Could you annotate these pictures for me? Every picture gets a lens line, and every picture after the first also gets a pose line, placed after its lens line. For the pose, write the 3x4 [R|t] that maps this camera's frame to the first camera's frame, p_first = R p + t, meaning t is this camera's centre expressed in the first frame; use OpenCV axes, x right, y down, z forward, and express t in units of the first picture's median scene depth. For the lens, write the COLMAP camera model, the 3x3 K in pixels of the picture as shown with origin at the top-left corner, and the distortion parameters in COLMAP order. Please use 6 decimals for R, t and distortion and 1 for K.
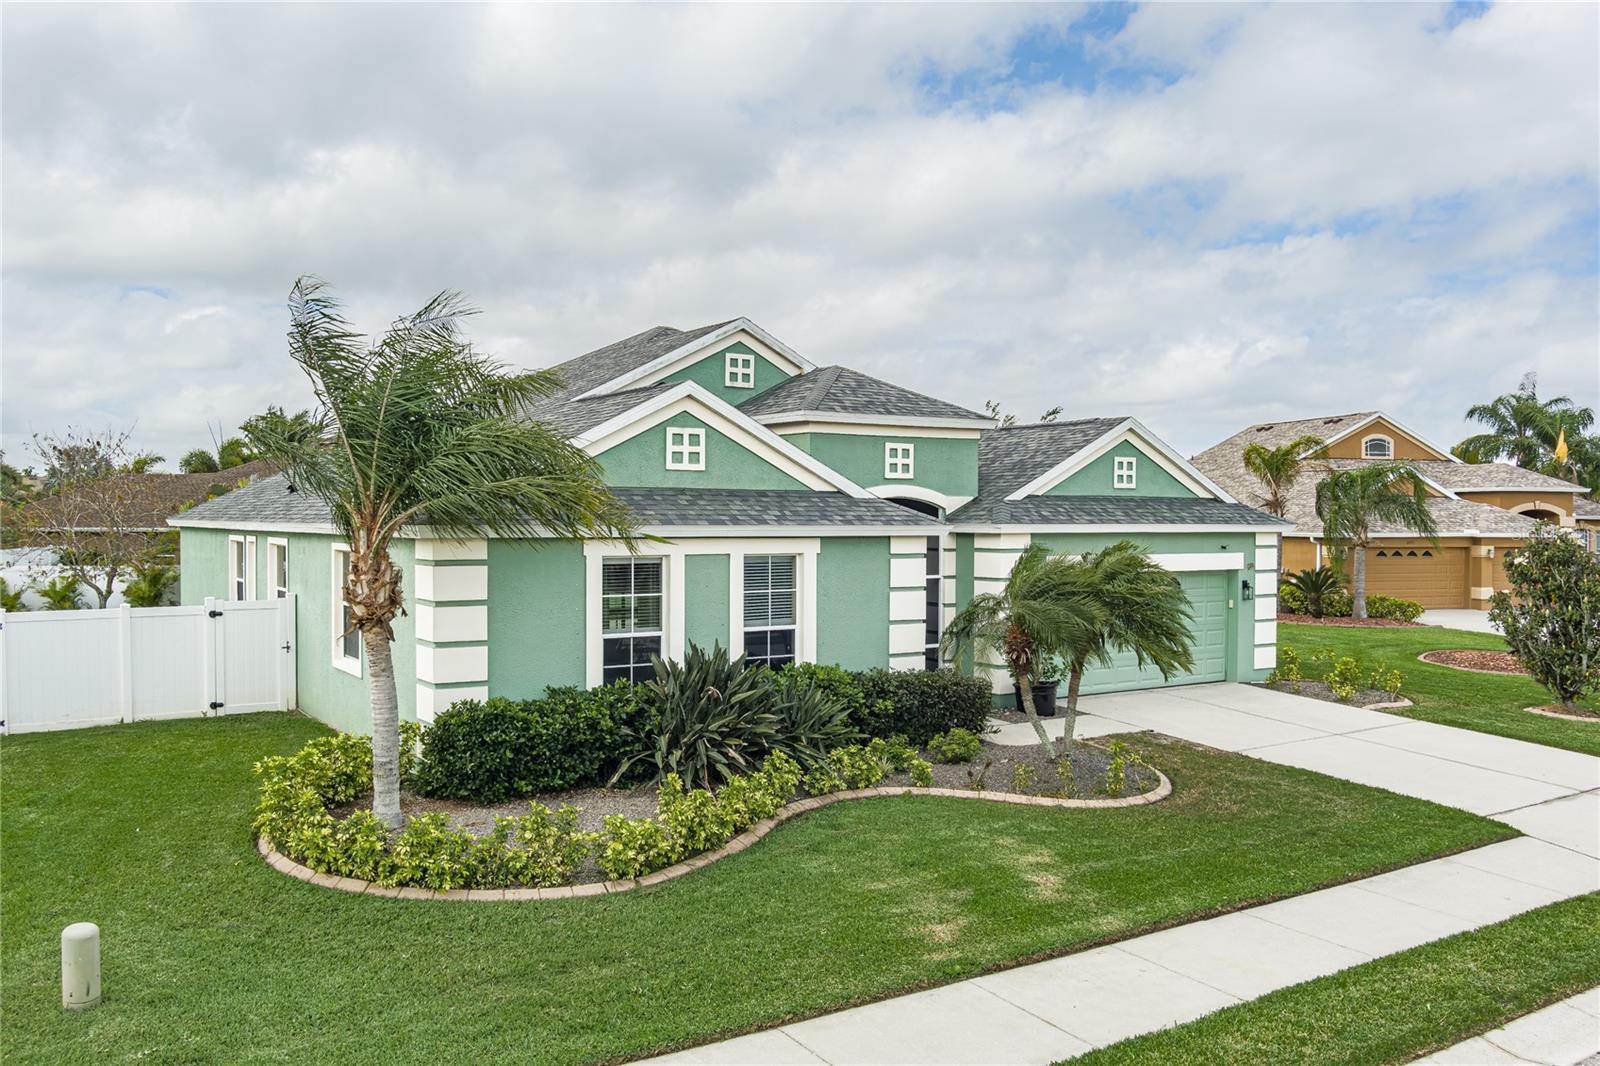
lens RADIAL K [[1310.7, 0, 799.3], [0, 1310.7, 511.1], [0, 0, 1]] dist [-0.063546, 0.007332]
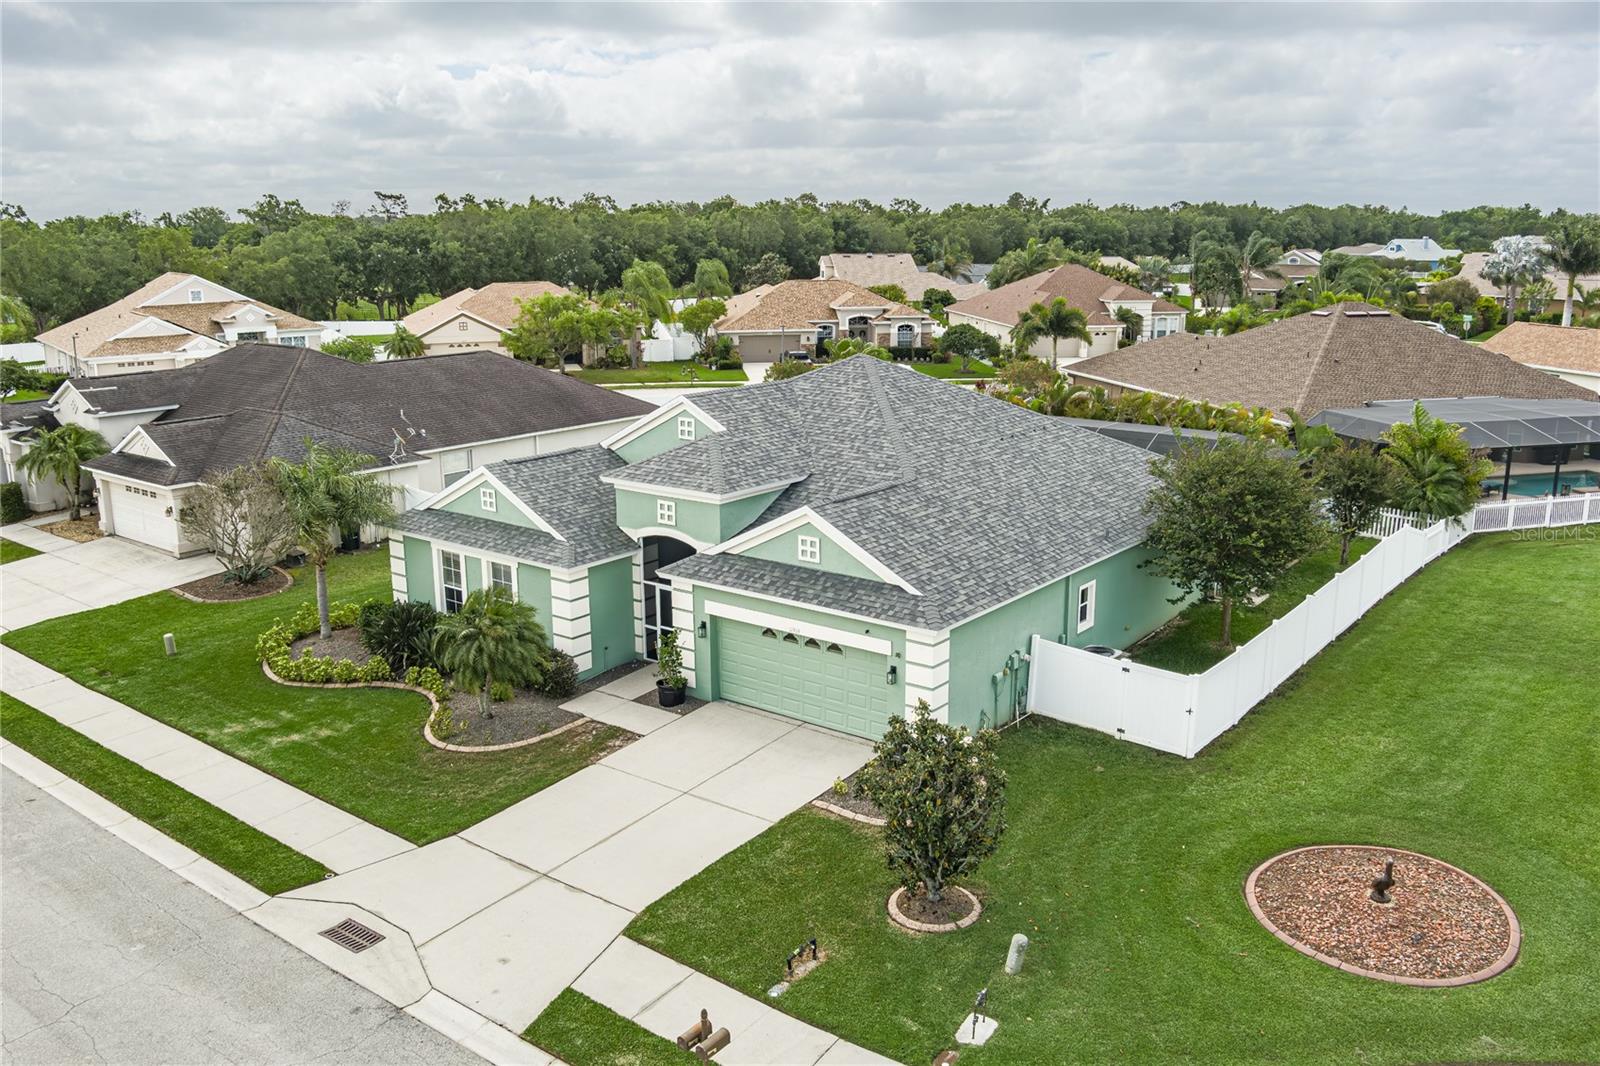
lens RADIAL K [[1325.1, 0, 800.0], [0, 1325.1, 533.0], [0, 0, 1]] dist [-0.083938, -0.001874]
pose [[0.332436, 0.212907, -0.918780, 1.852399], [0.009741, 0.973359, 0.229079, -0.439114], [0.943076, -0.085104, 0.321506, 0.810108]]
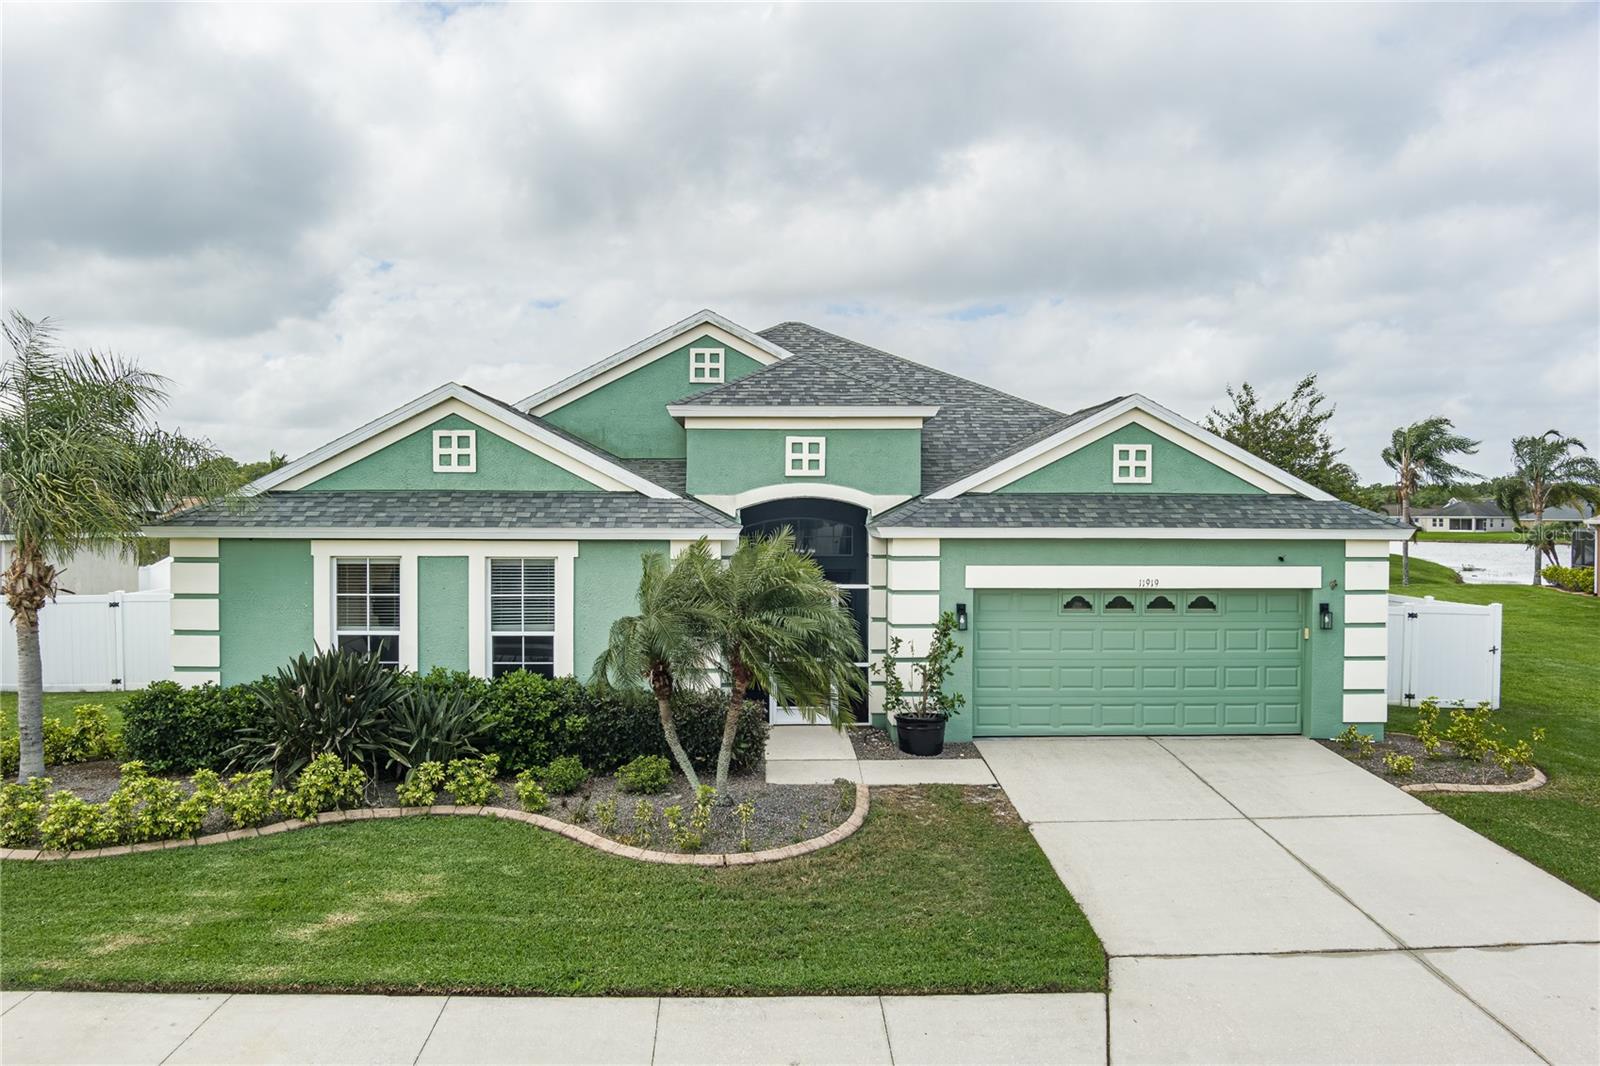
lens RADIAL K [[1309.2, 0, 809.2], [0, 1309.2, 526.4], [0, 0, 1]] dist [-0.079419, 0.019531]
pose [[0.856441, 0.004614, -0.516224, 0.666264], [0.002030, 0.999922, 0.012305, -0.001509], [0.516241, -0.011587, 0.856365, 0.285499]]
